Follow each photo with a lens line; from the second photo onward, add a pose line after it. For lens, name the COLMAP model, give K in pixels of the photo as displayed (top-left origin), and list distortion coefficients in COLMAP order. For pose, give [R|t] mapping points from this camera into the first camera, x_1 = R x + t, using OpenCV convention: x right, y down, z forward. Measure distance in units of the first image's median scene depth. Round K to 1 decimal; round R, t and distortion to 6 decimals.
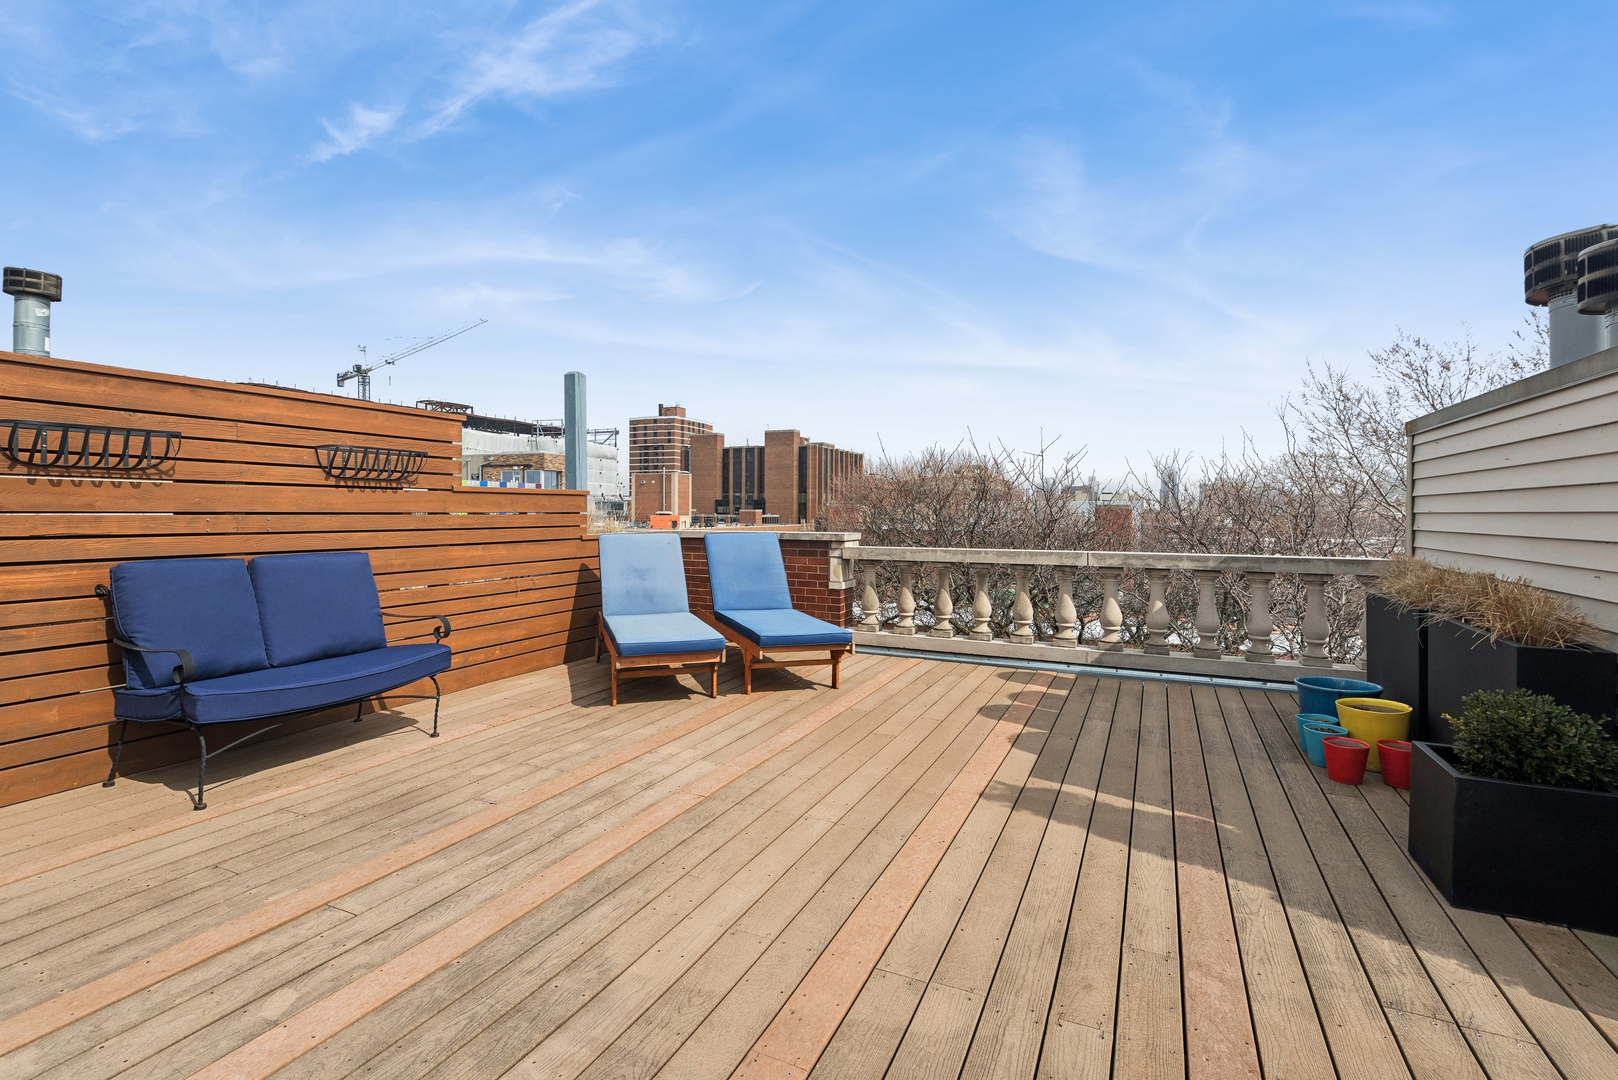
lens RADIAL K [[756.0, 0, 803.4], [0, 756.0, 517.4], [0, 0, 1]] dist [0.028852, -0.020559]
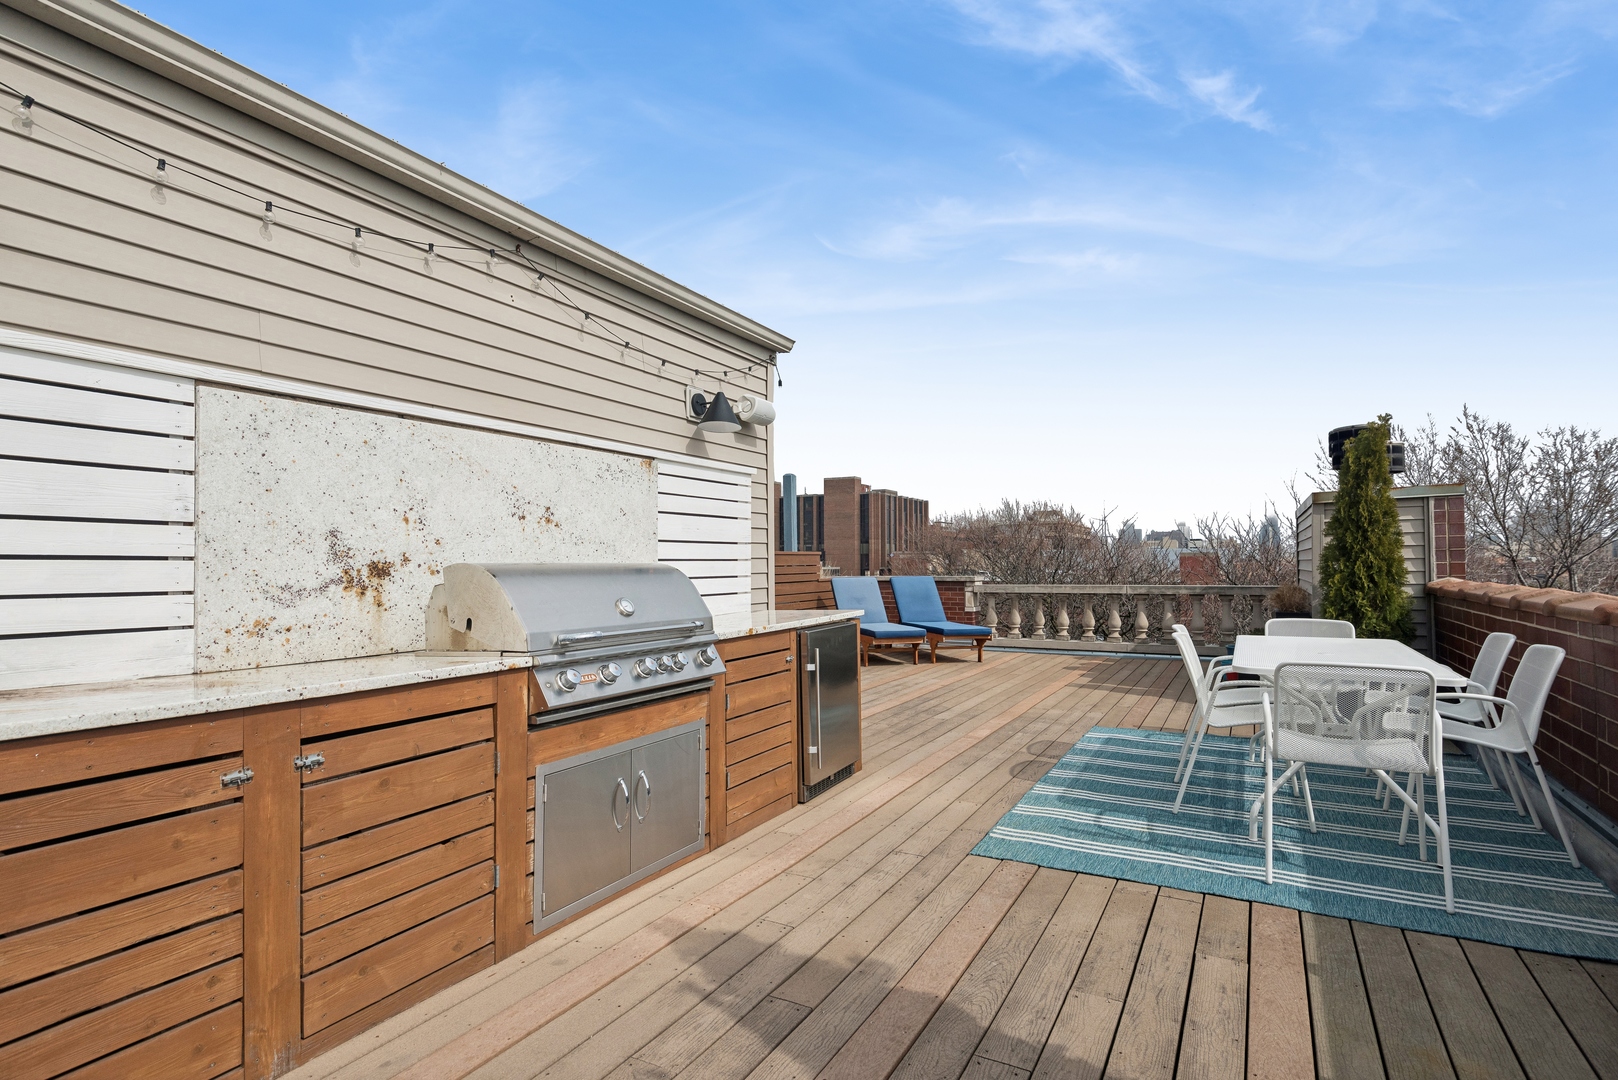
lens RADIAL K [[813.3, 0, 809.1], [0, 813.3, 555.4], [0, 0, 1]] dist [0.014410, -0.000244]
pose [[0.997747, -0.012432, -0.065923, -0.205571], [0.011266, 0.999774, -0.018033, 0.004432], [0.066133, 0.017250, 0.997662, -0.841425]]
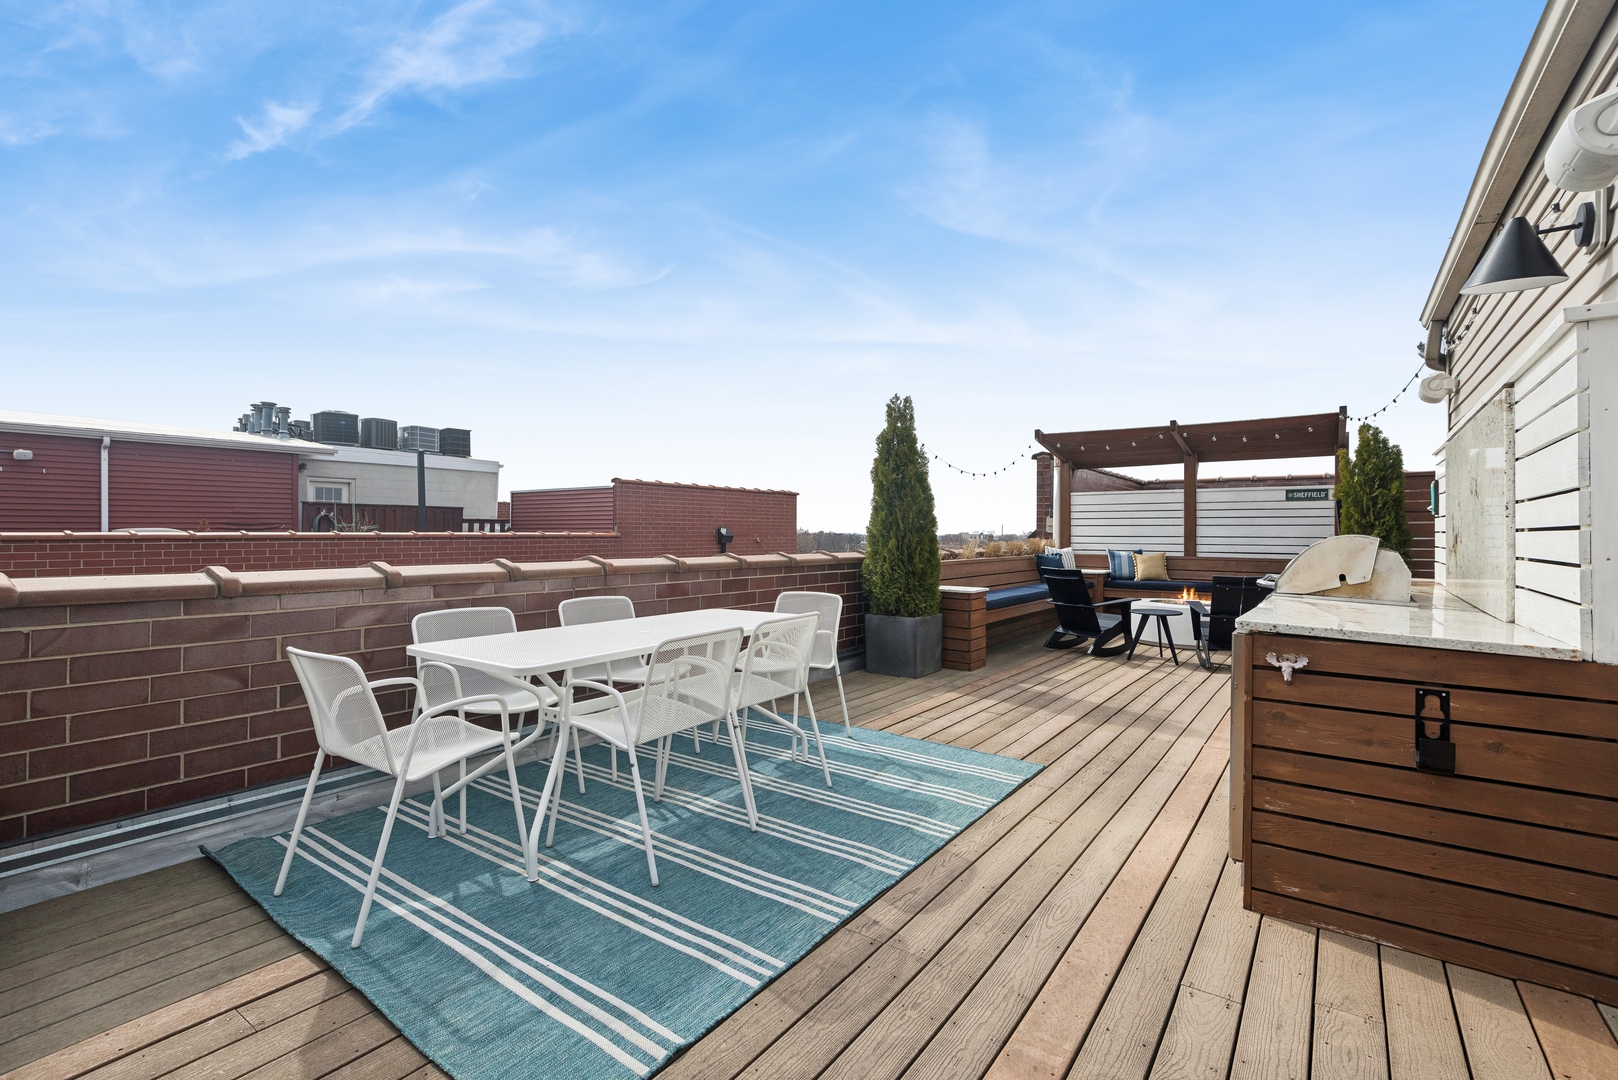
lens RADIAL K [[734.5, 0, 804.3], [0, 734.5, 531.3], [0, 0, 1]] dist [0.033519, -0.017834]
pose [[-0.980914, -0.011618, 0.194095, -0.048204], [-0.010579, 0.999924, 0.006390, -0.003675], [-0.194155, 0.004214, -0.980962, 0.428977]]
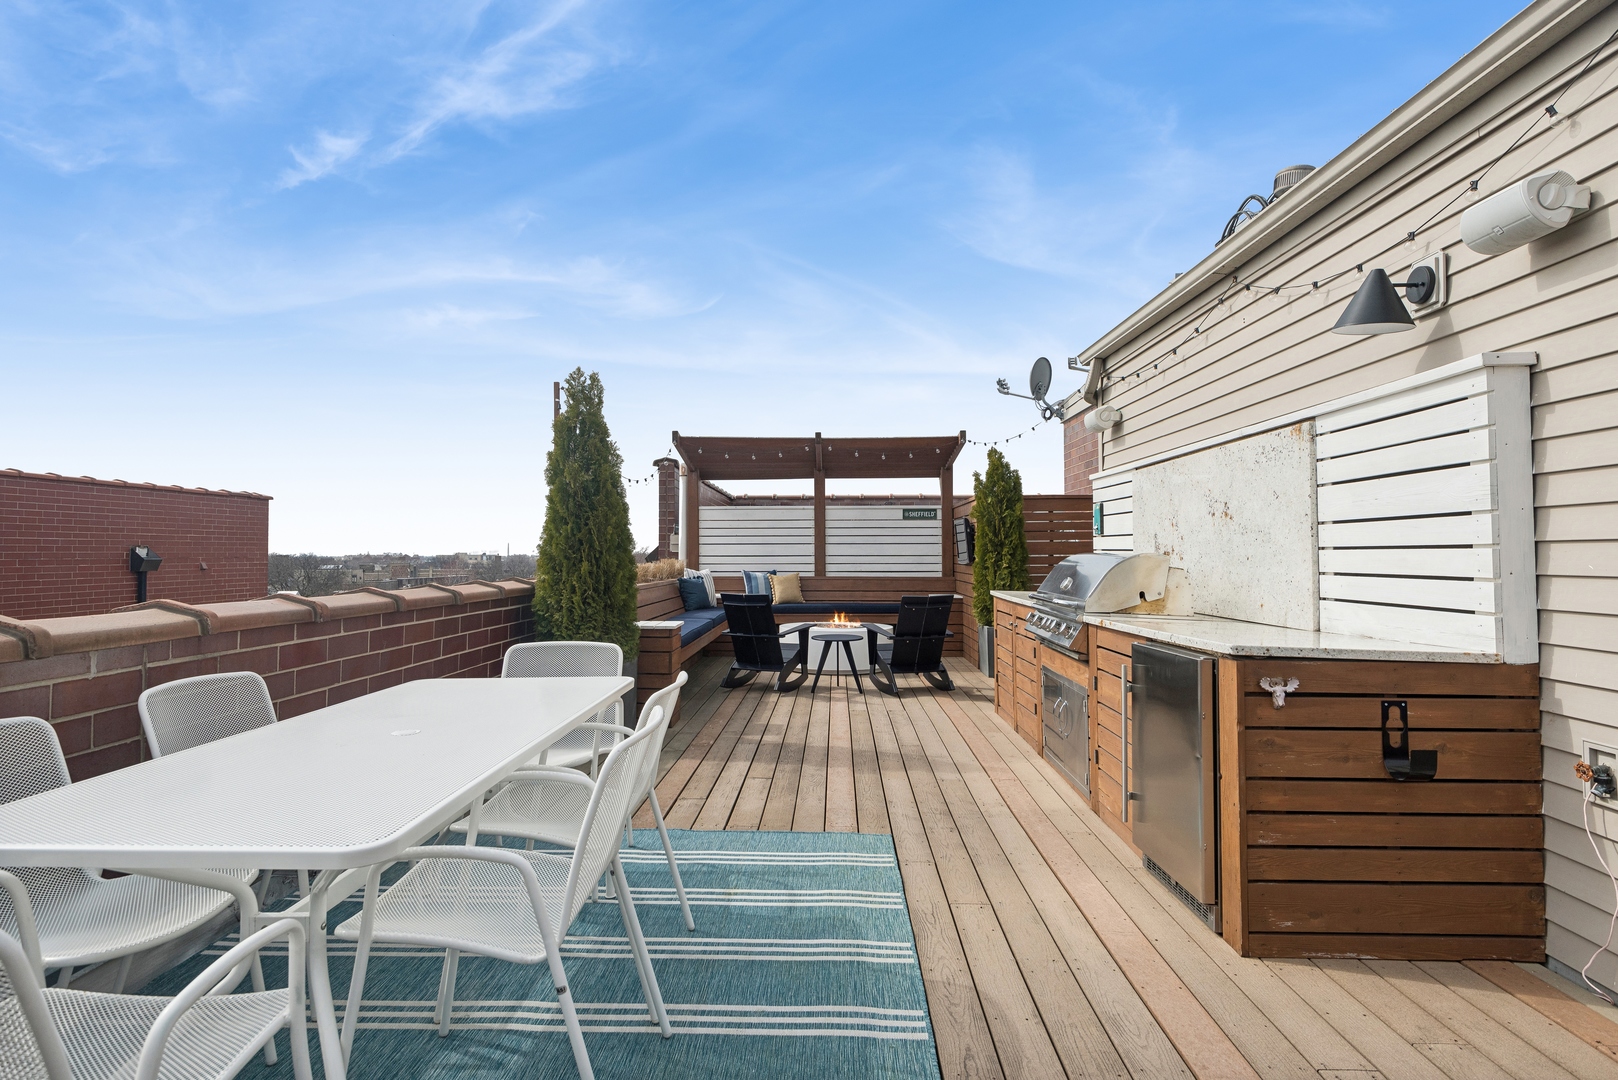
lens RADIAL K [[858.7, 0, 805.5], [0, 858.7, 534.8], [0, 0, 1]] dist [0.020159, -0.000961]
pose [[-0.920814, -0.014789, -0.389722, 0.173828], [-0.008539, 0.999806, -0.017764, -0.001753], [0.389909, -0.013030, -0.920761, 0.304265]]
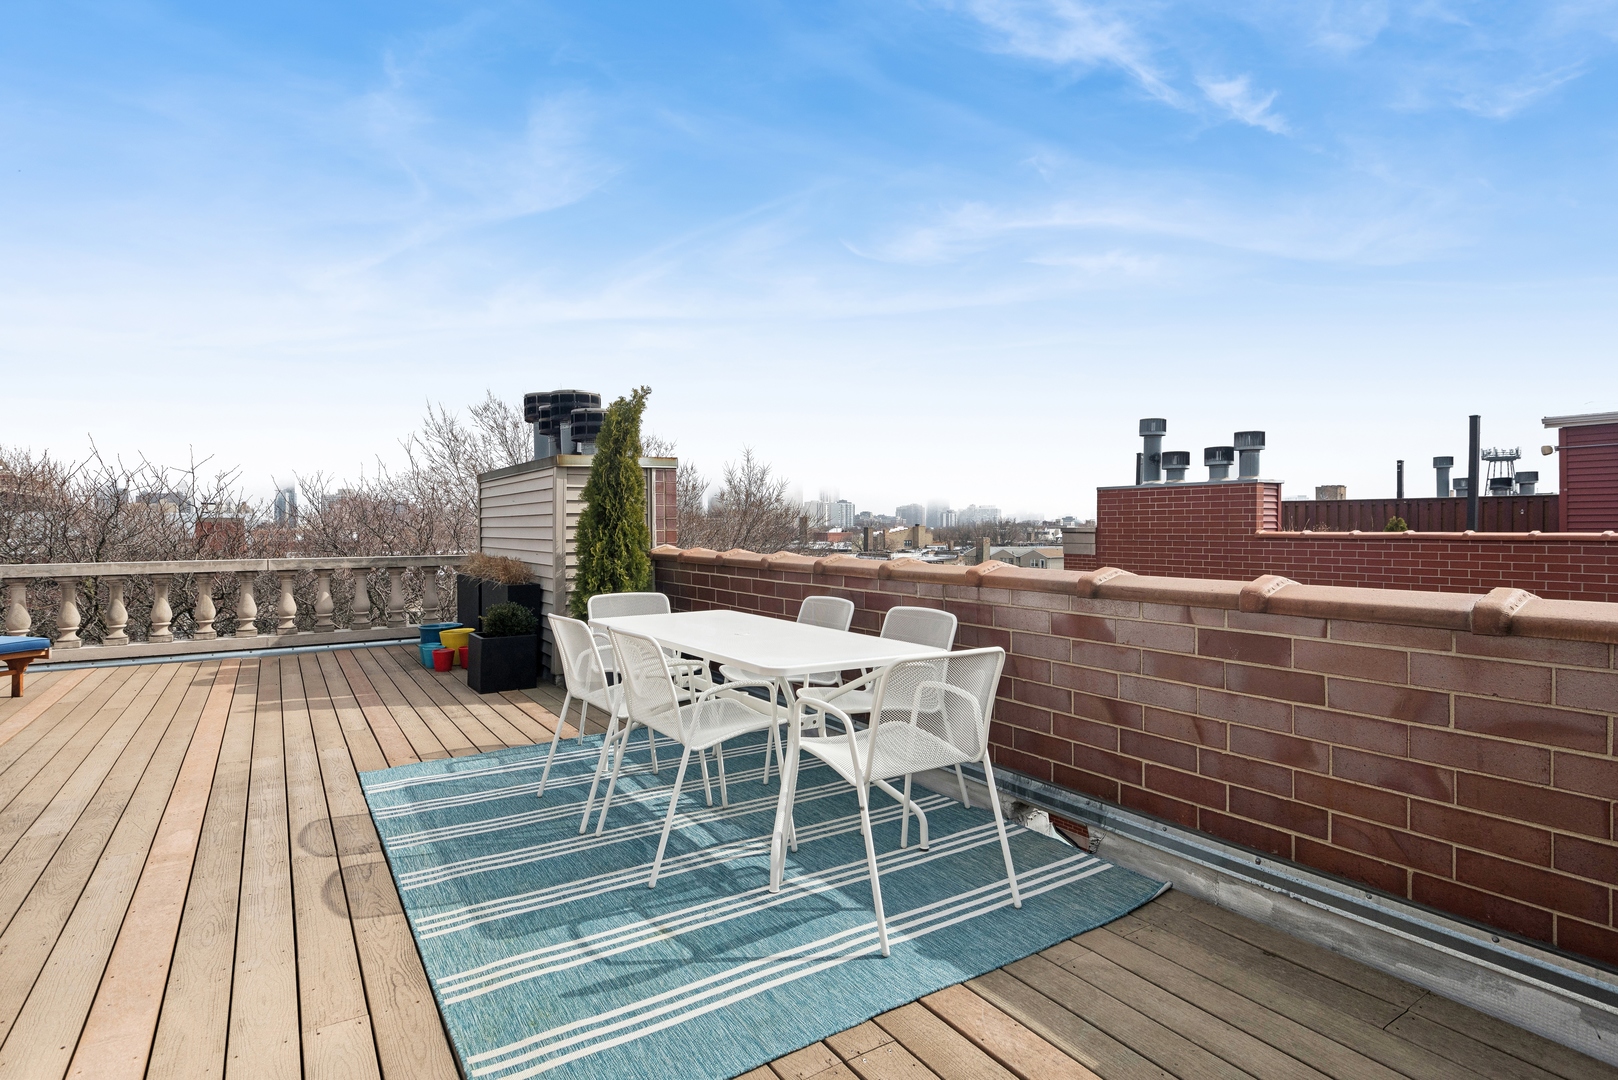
lens RADIAL K [[805.7, 0, 798.5], [0, 805.7, 516.1], [0, 0, 1]] dist [0.016389, -0.000193]
pose [[0.531904, 0.006511, 0.846780, -0.302259], [0.010380, 0.999845, -0.014209, 0.001692], [-0.846741, 0.016348, 0.531754, -0.474931]]
